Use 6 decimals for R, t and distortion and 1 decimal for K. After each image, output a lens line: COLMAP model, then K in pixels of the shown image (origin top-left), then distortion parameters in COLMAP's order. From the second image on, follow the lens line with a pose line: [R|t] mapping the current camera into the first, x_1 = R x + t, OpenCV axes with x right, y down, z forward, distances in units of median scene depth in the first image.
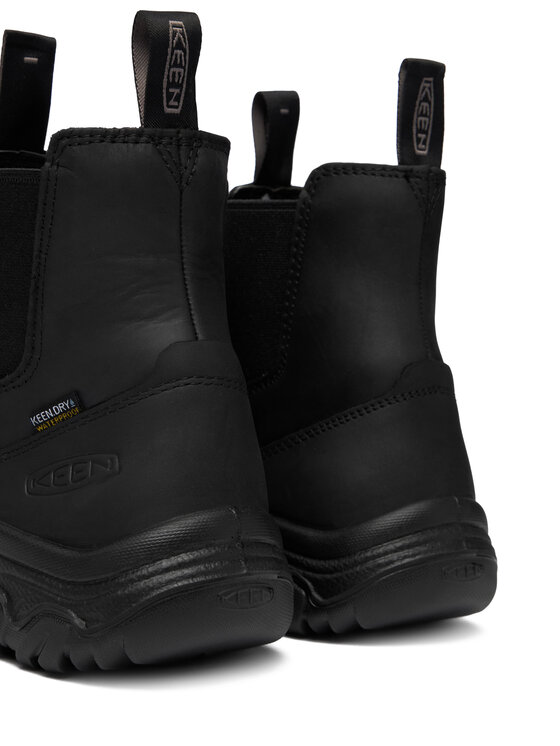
lens RADIAL K [[1318.1, 0, 280.0], [0, 1318.1, 373.0], [0, 0, 1]] dist [-0.054946, -0.190792]
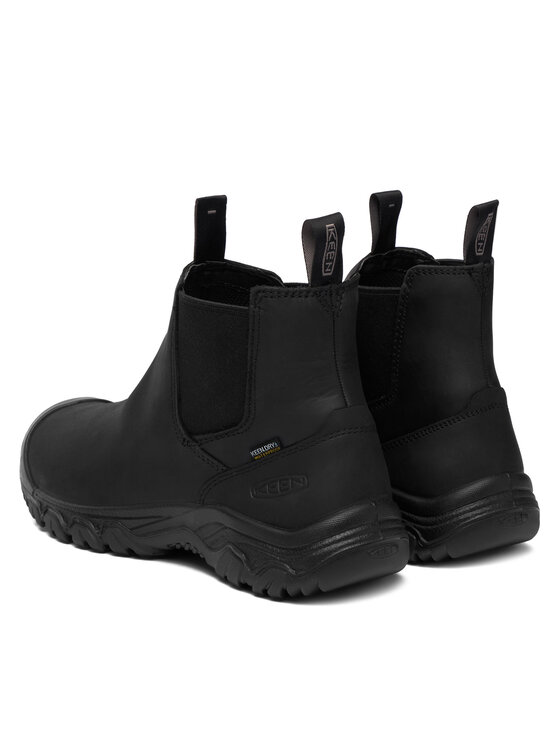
lens RADIAL K [[2190.3, 0, 280.0], [0, 2190.3, 373.0], [0, 0, 1]] dist [-0.077533, -0.232858]
pose [[0.998110, -0.046849, -0.039775, -0.031475], [0.052917, 0.984269, 0.168566, -0.505393], [0.031252, -0.170352, 0.984888, -1.653667]]
